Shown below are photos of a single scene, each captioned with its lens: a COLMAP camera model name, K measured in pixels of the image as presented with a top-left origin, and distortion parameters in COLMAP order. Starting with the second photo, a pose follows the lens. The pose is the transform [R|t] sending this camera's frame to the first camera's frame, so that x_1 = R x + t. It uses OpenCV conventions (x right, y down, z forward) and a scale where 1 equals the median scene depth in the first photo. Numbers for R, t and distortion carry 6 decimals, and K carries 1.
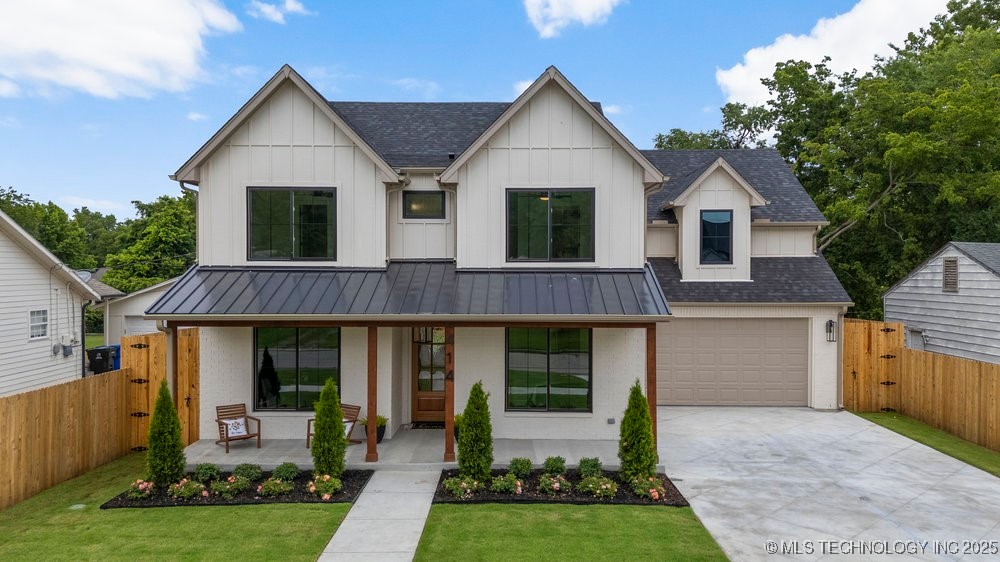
lens RADIAL K [[733.4, 0, 496.6], [0, 733.4, 279.4], [0, 0, 1]] dist [0.076648, -0.079480]
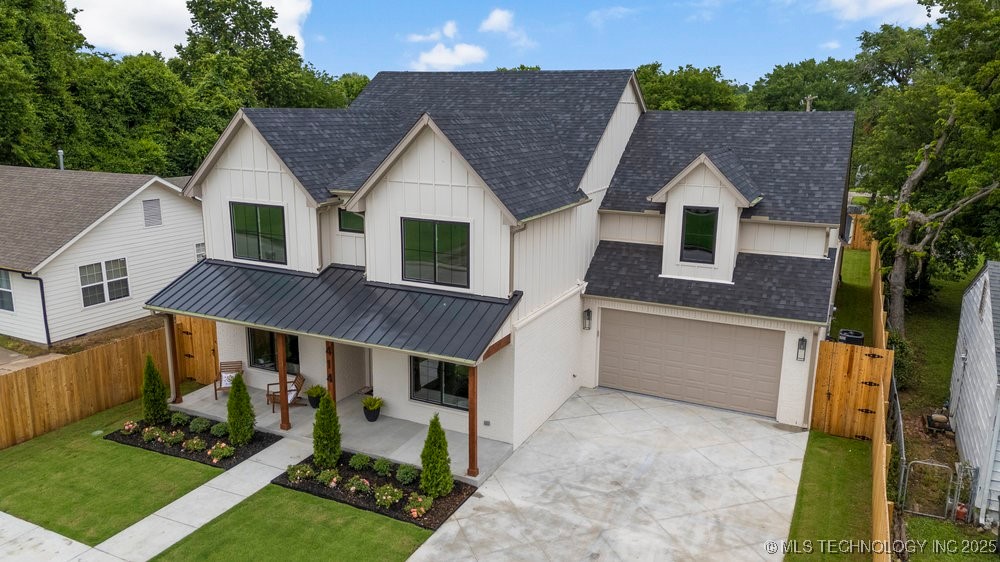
lens RADIAL K [[733.4, 0, 496.6], [0, 733.4, 279.4], [0, 0, 1]] dist [0.076648, -0.079480]
pose [[0.906664, 0.103525, -0.408954, 0.629348], [-0.015289, 0.976847, 0.213390, -0.277774], [0.421577, -0.187221, 0.887255, 0.033690]]
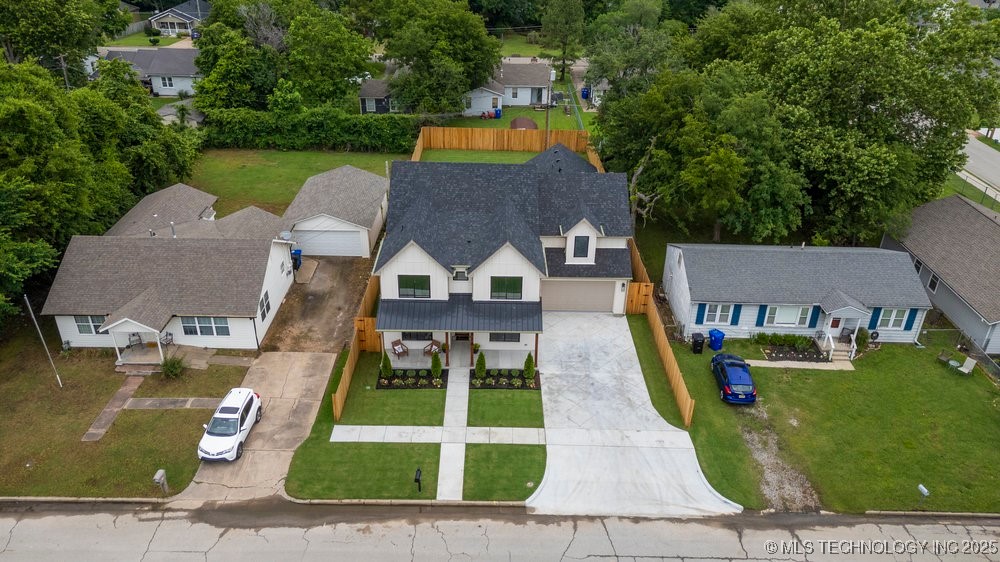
lens RADIAL K [[733.4, 0, 496.6], [0, 733.4, 279.4], [0, 0, 1]] dist [0.076648, -0.079480]
pose [[0.999651, 0.003259, 0.026204, -0.038250], [-0.015092, 0.884821, 0.465686, -1.420393], [-0.021668, -0.465919, 0.884562, -1.478821]]
